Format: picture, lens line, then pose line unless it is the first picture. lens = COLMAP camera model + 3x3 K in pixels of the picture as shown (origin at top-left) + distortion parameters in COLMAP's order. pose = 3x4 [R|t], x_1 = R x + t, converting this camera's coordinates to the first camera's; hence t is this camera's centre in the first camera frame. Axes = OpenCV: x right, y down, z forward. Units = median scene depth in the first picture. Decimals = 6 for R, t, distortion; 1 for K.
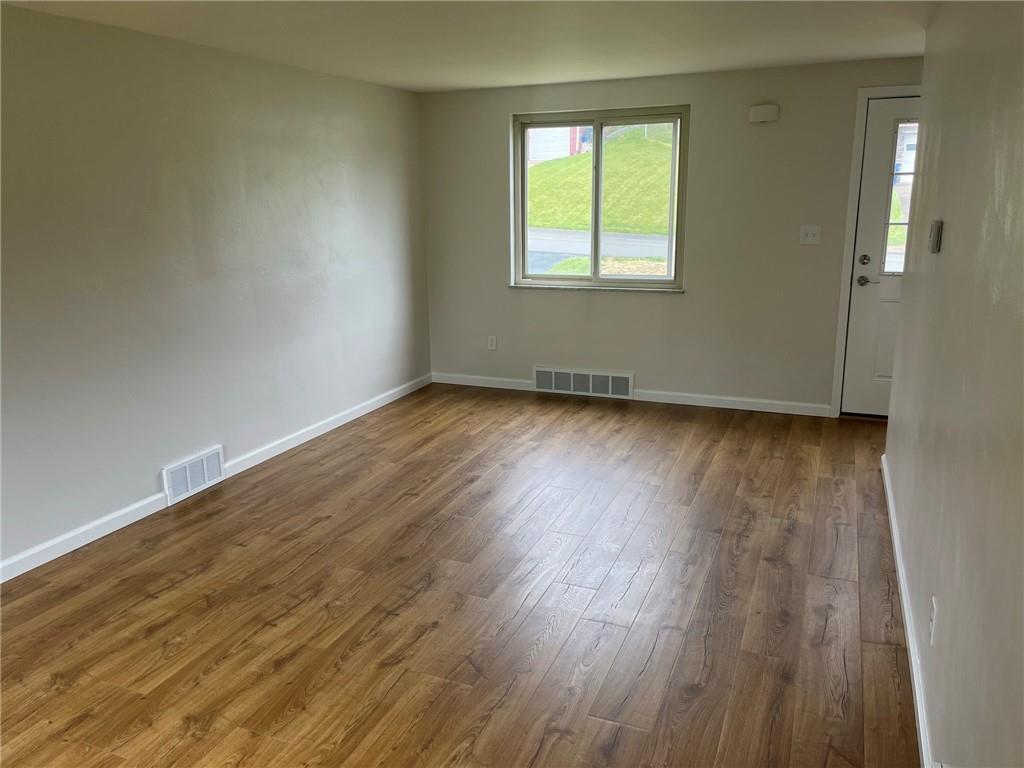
lens RADIAL K [[783.6, 0, 515.1], [0, 783.6, 384.6], [0, 0, 1]] dist [0.068495, -0.080617]
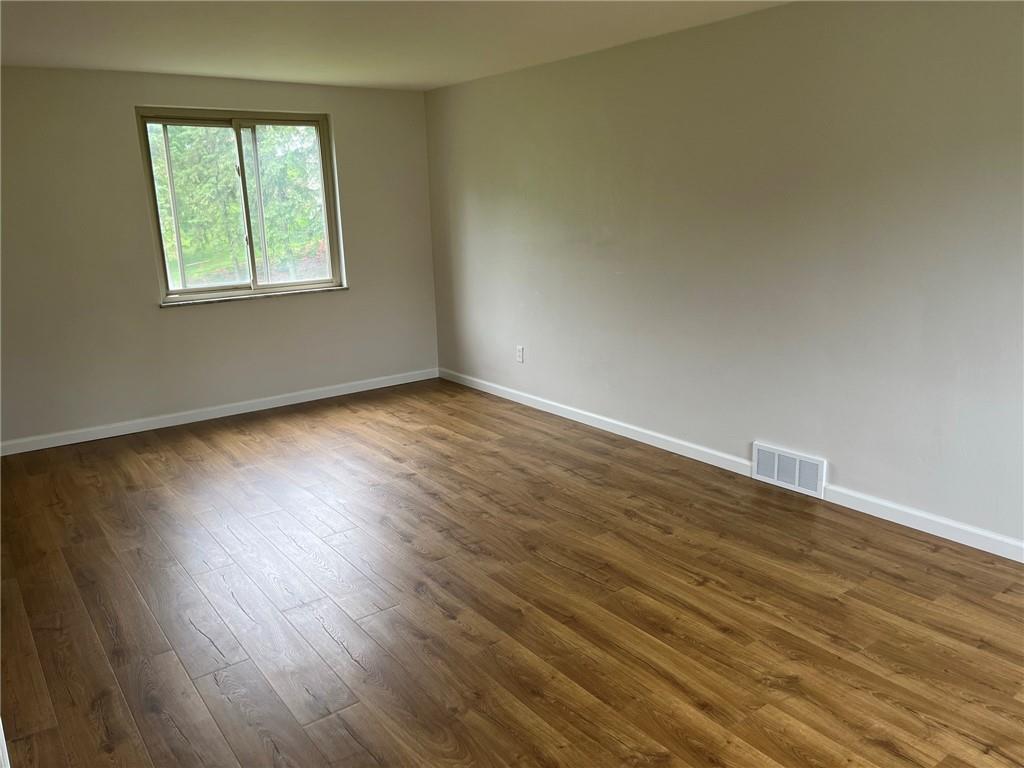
lens RADIAL K [[783.6, 0, 514.0], [0, 783.6, 388.1], [0, 0, 1]] dist [0.068495, -0.080617]
pose [[-0.519994, 0.231948, -0.822074, 0.562749], [-0.165166, 0.916957, 0.363193, -0.285356], [0.838049, 0.324637, -0.438502, 1.174773]]
